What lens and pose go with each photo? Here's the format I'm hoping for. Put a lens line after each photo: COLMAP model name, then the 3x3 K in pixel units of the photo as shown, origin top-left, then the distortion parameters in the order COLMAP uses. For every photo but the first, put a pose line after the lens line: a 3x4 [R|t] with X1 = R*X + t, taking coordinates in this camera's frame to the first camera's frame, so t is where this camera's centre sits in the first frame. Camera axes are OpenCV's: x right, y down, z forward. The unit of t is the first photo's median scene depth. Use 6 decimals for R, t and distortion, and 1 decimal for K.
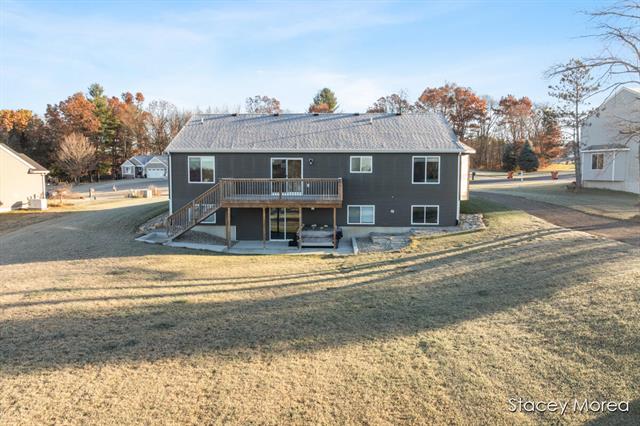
lens RADIAL K [[446.9, 0, 320.0], [0, 446.9, 213.0], [0, 0, 1]] dist [-0.036329, 0.001165]
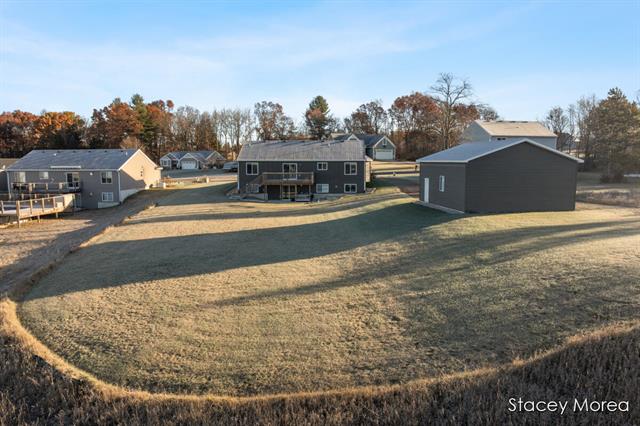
lens RADIAL K [[446.9, 0, 320.0], [0, 446.9, 213.0], [0, 0, 1]] dist [-0.036329, 0.001165]
pose [[0.999993, -0.003254, -0.001606, 0.079442], [0.003296, 0.999635, 0.026808, 0.067236], [0.001518, -0.026813, 0.999639, -1.253598]]
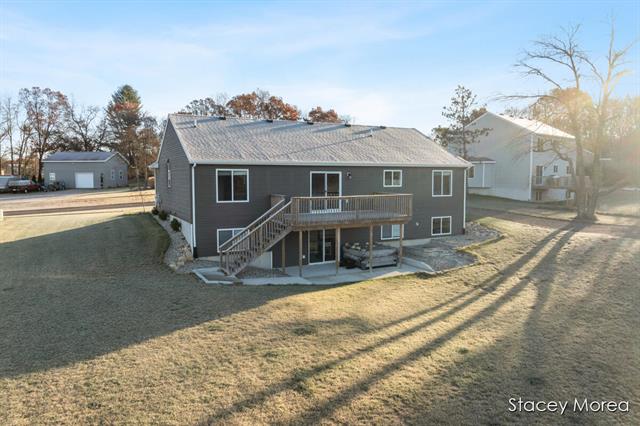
lens RADIAL K [[446.9, 0, 320.0], [0, 446.9, 213.0], [0, 0, 1]] dist [-0.036329, 0.001165]
pose [[0.866270, -0.044340, 0.497604, -0.516595], [0.049226, 0.998782, 0.003302, -0.041813], [-0.497144, 0.021634, 0.867398, 0.220049]]
